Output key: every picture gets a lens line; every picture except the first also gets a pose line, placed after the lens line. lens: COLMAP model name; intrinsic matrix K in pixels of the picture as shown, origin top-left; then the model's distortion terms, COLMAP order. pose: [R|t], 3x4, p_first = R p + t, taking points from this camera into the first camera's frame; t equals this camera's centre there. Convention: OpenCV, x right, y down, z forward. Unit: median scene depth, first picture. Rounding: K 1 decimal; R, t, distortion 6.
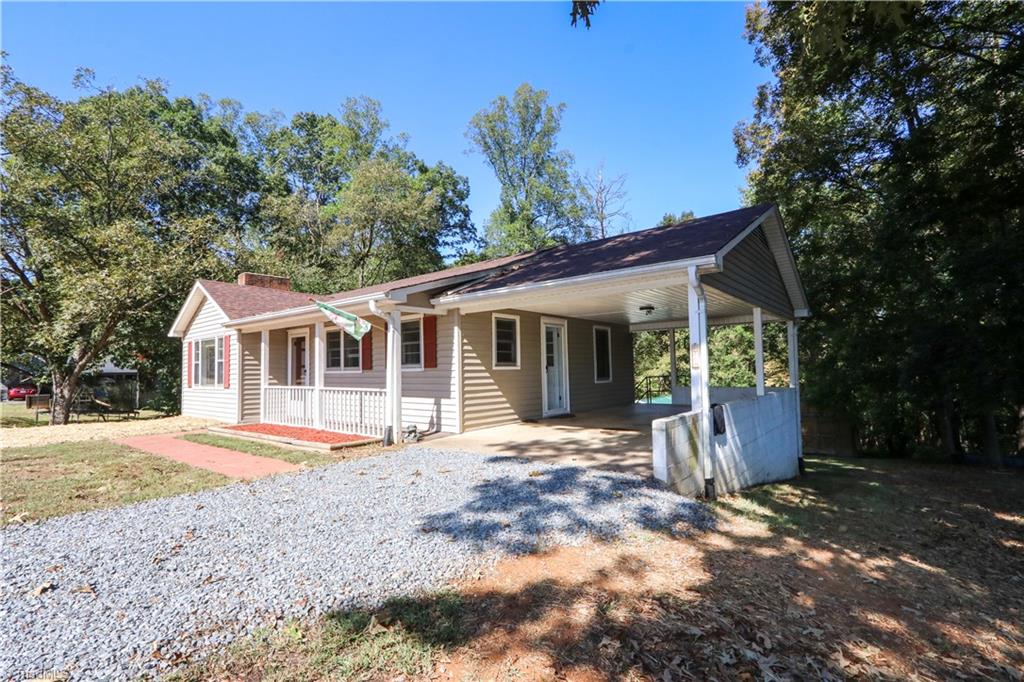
lens RADIAL K [[474.1, 0, 504.0], [0, 474.1, 348.3], [0, 0, 1]] dist [-0.019627, 0.004111]
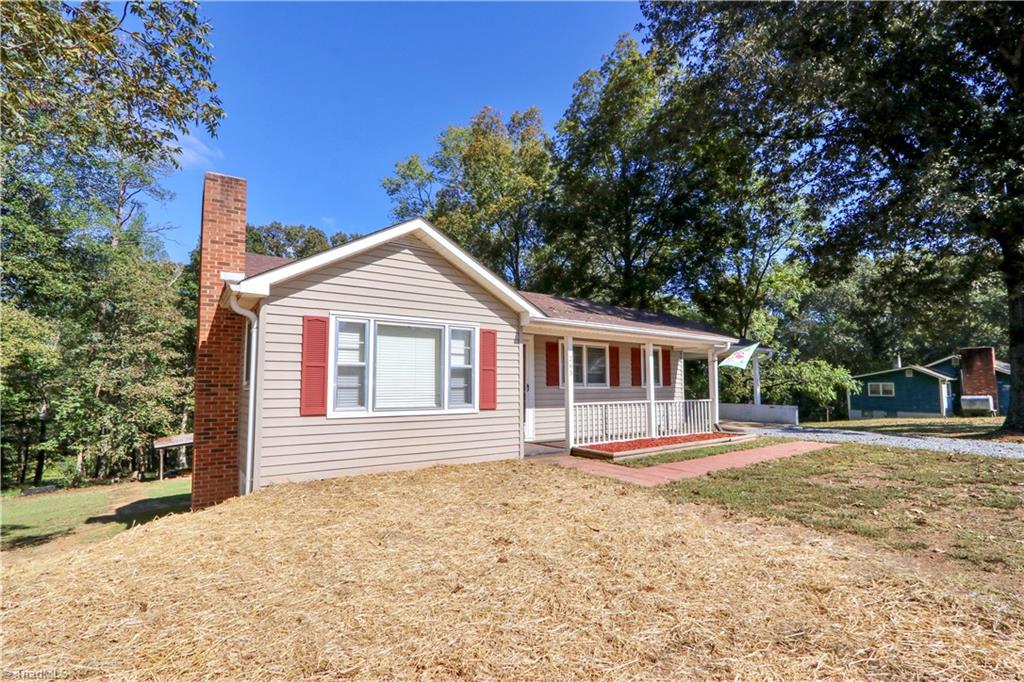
lens RADIAL K [[473.2, 0, 507.4], [0, 473.2, 349.6], [0, 0, 1]] dist [-0.018753, -0.000139]
pose [[0.267394, 0.093165, 0.959073, -0.475635], [-0.047756, 0.995373, -0.083377, 0.021500], [-0.962403, -0.023507, 0.270606, 0.309449]]
